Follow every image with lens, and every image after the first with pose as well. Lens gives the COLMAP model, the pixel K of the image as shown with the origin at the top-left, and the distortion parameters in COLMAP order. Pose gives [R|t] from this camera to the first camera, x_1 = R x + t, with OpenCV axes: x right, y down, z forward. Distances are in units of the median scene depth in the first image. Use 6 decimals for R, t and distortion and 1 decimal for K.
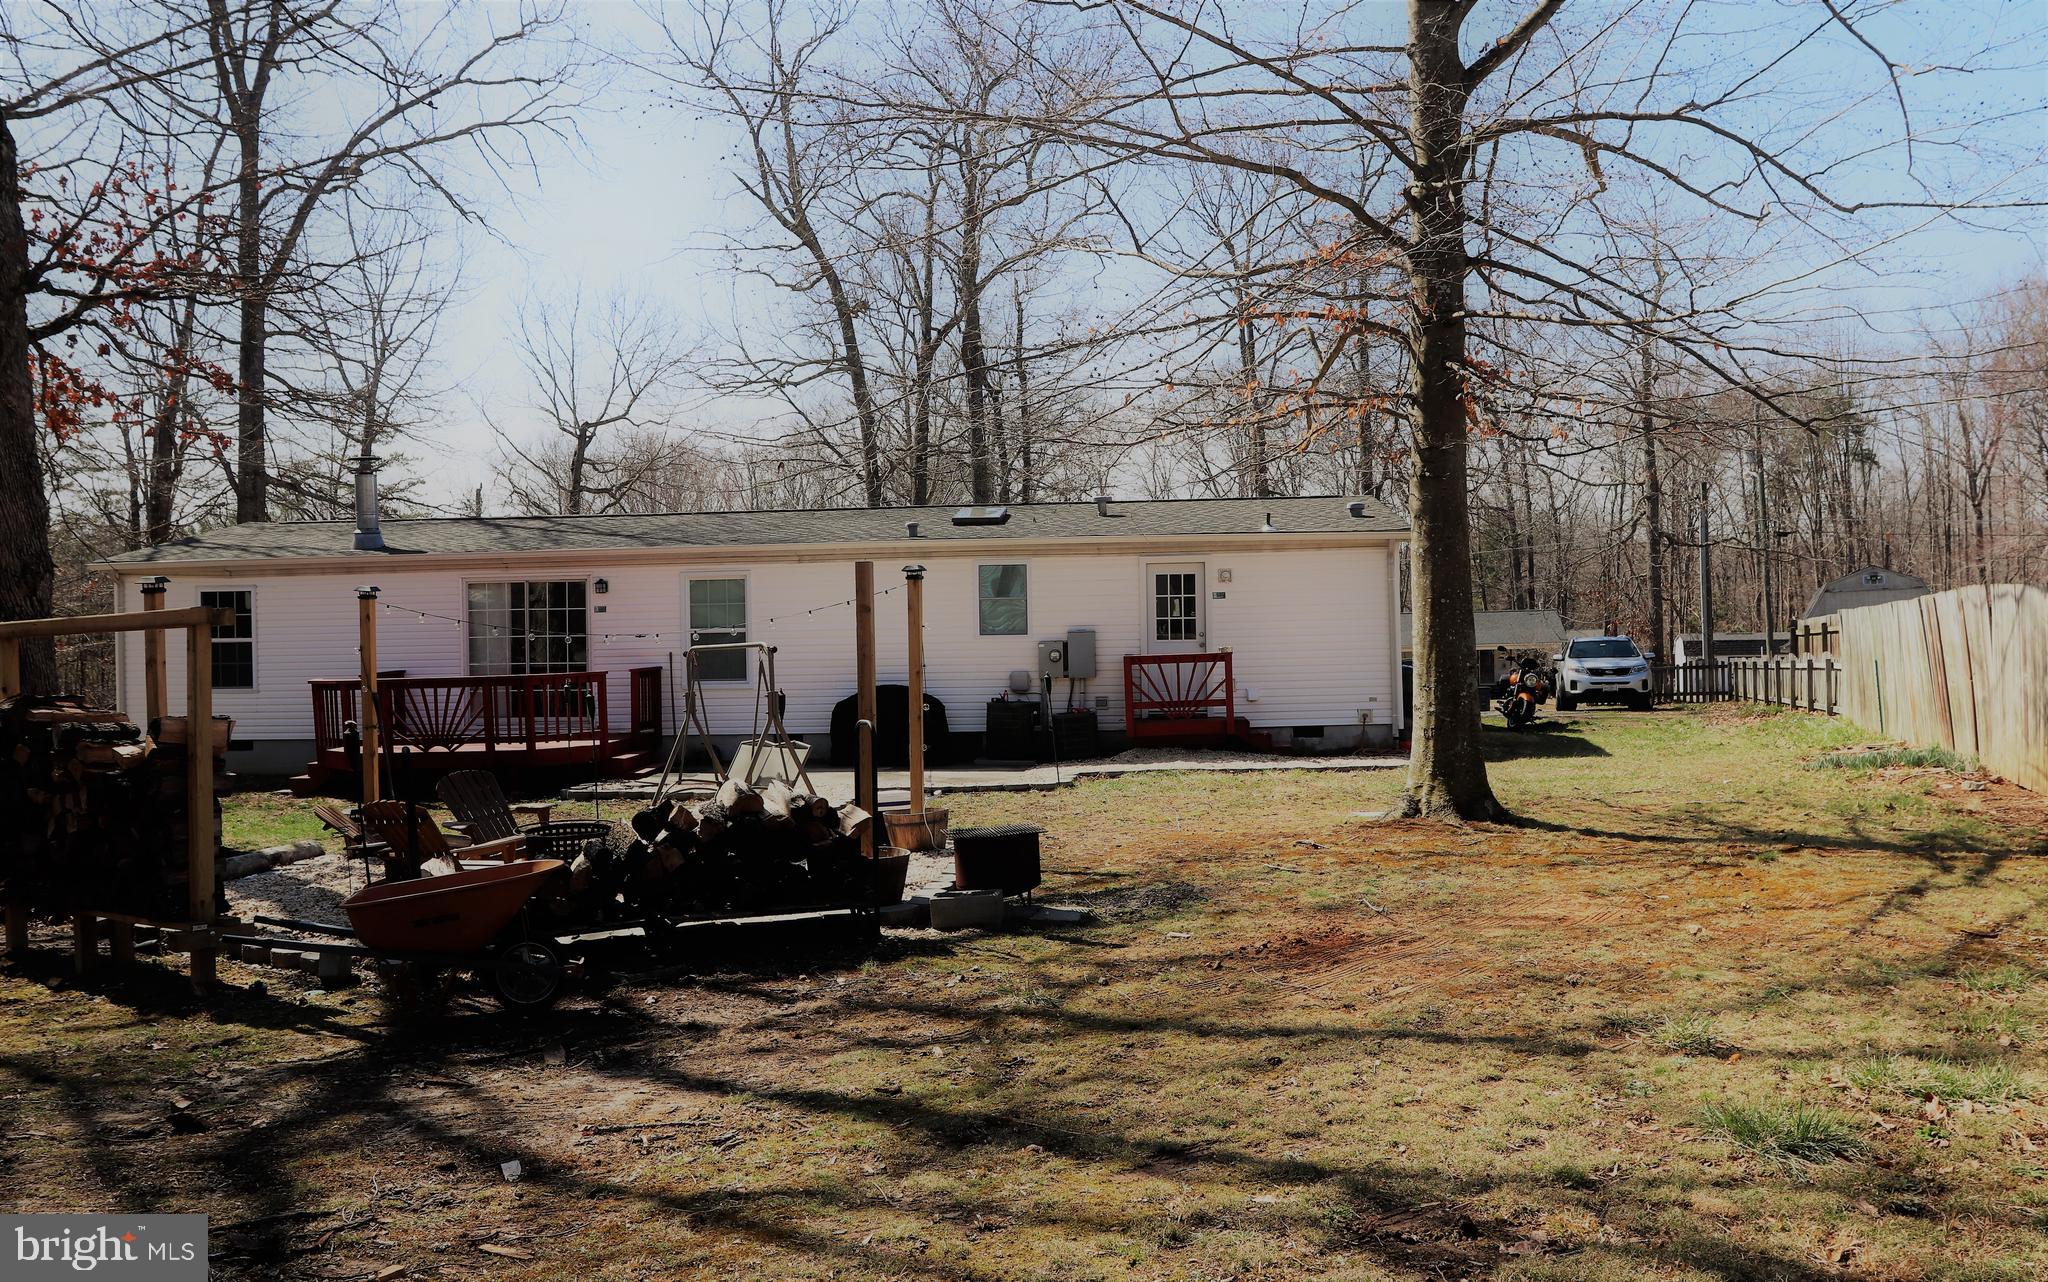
lens RADIAL K [[1637.2, 0, 1017.1], [0, 1637.2, 626.6], [0, 0, 1]] dist [-0.091737, 0.063214]
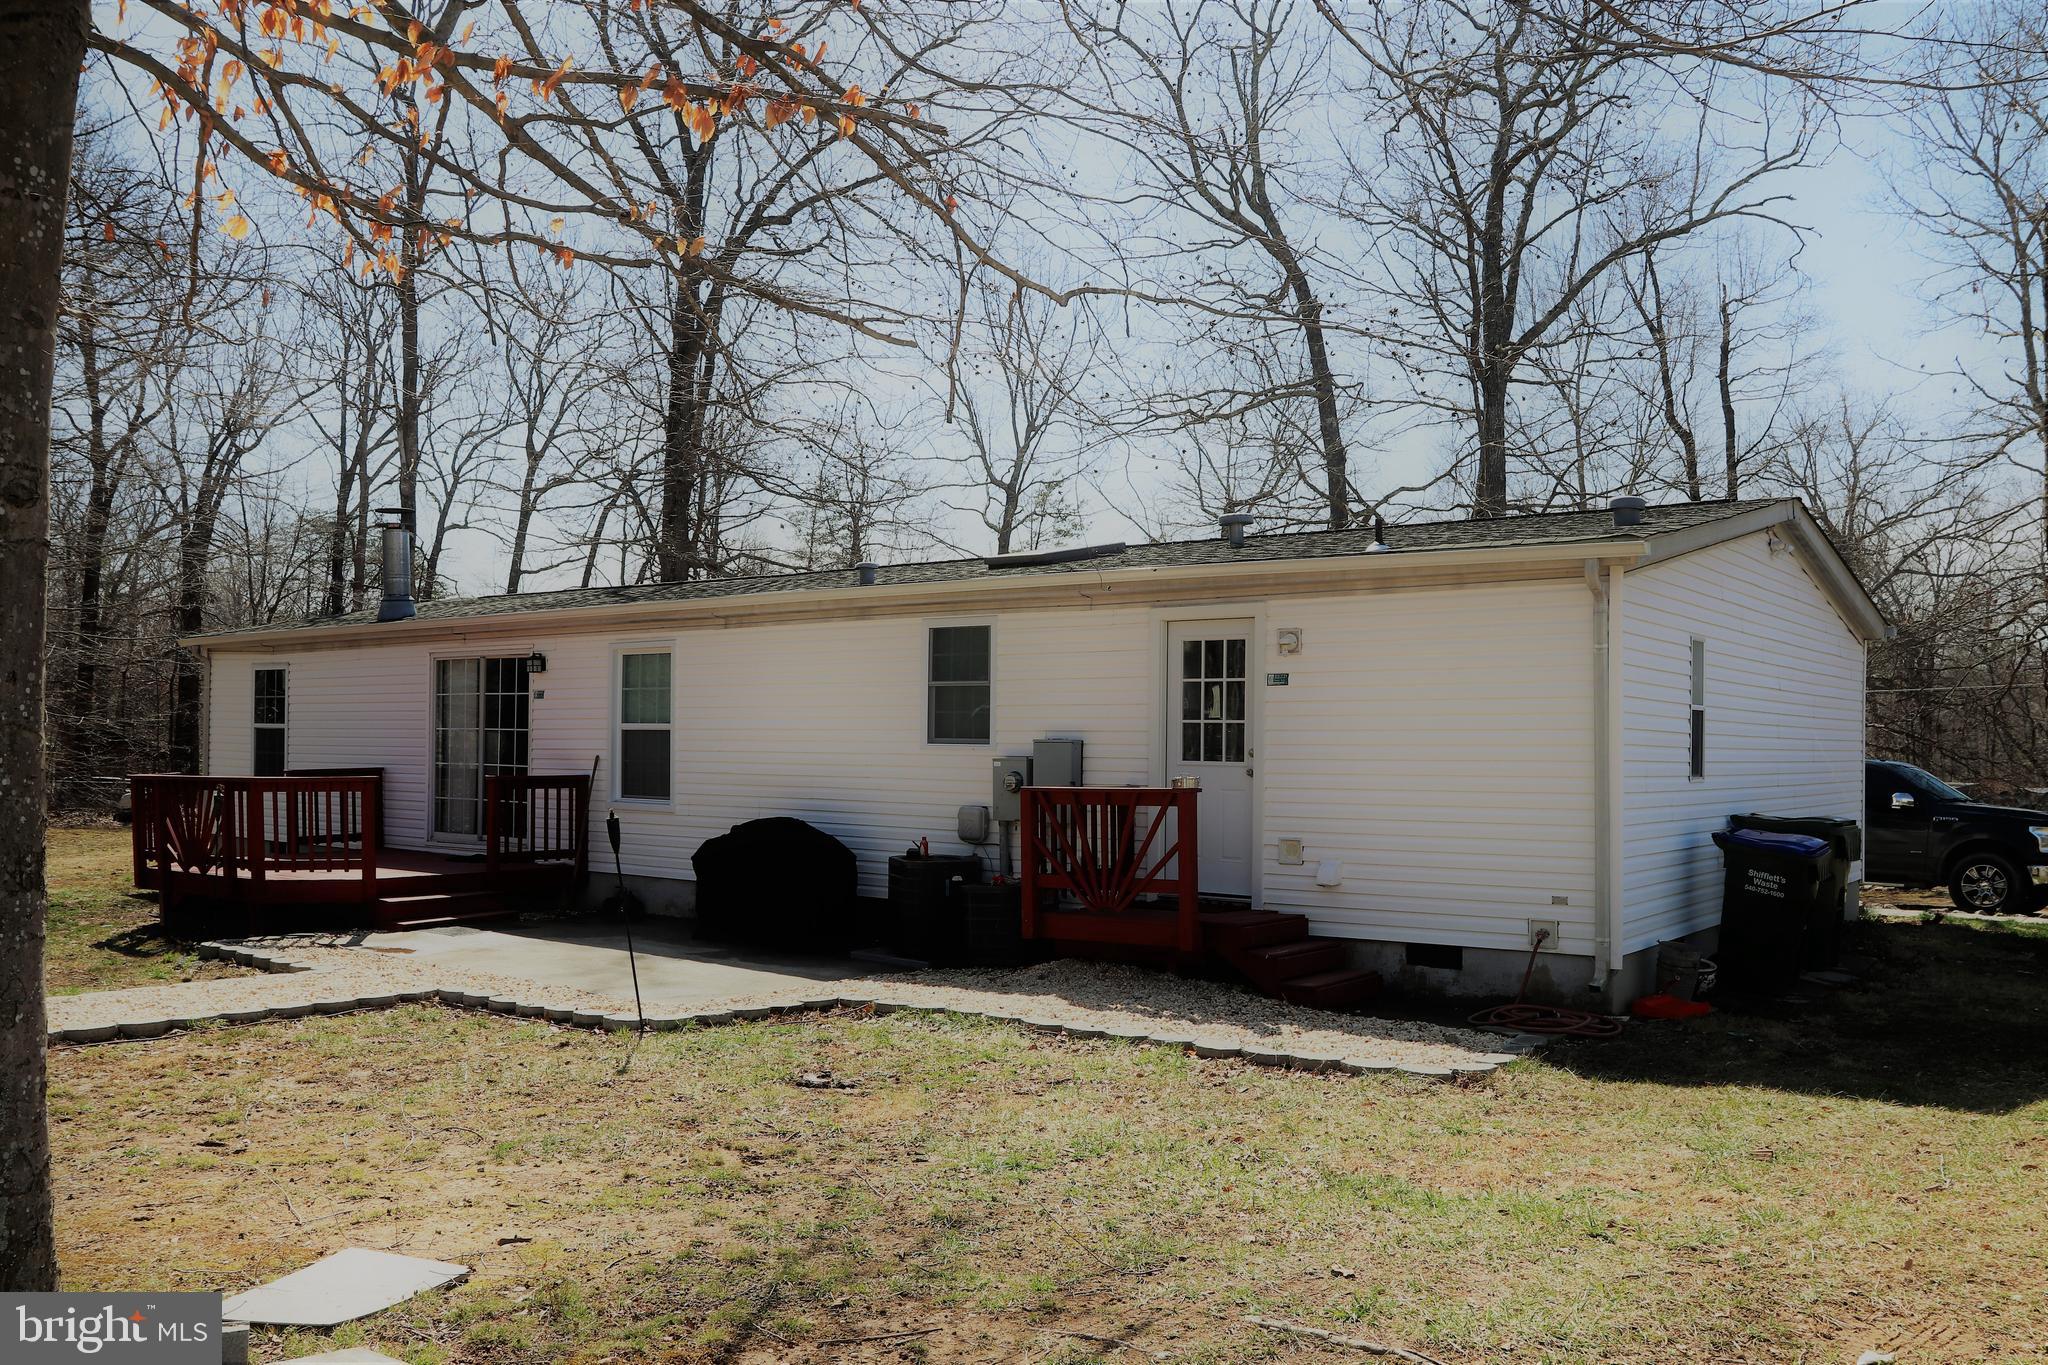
lens RADIAL K [[1637.3, 0, 1016.4], [0, 1637.3, 709.1], [0, 0, 1]] dist [-0.092126, 0.063713]
pose [[0.836537, 0.015559, -0.547689, 0.526856], [-0.025259, 0.999629, -0.010182, -0.003283], [0.547327, 0.022352, 0.836620, 0.798559]]
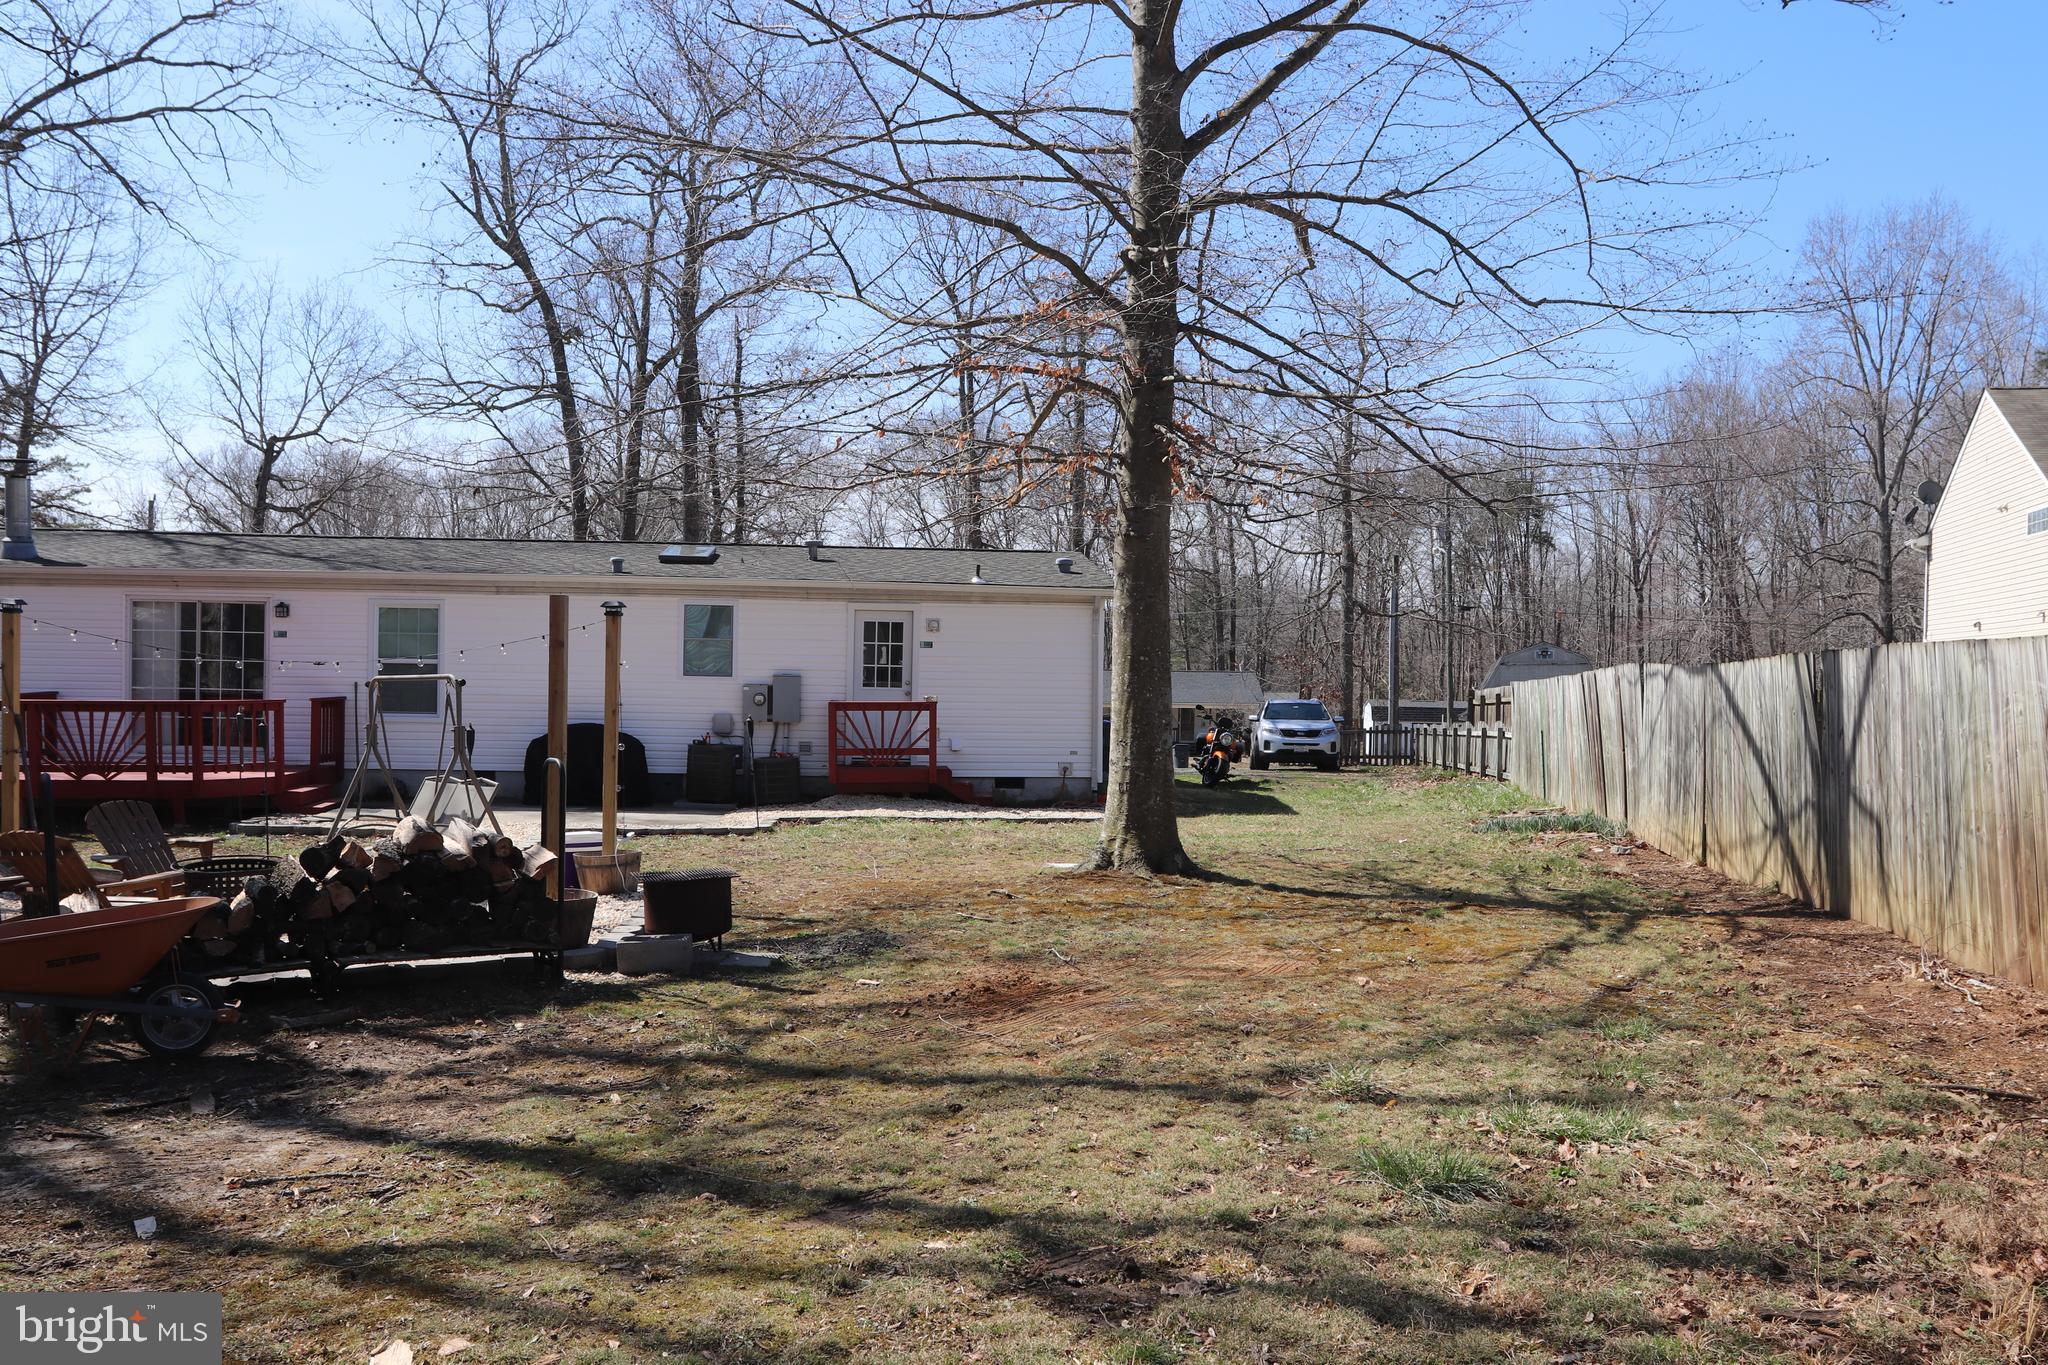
lens RADIAL K [[1637.3, 0, 1016.4], [0, 1637.3, 709.1], [0, 0, 1]] dist [-0.092126, 0.063713]
pose [[0.983900, 0.033147, 0.175619, 0.004417], [-0.036907, 0.999153, 0.018186, 0.000157], [-0.174868, -0.024374, 0.984290, 0.001807]]
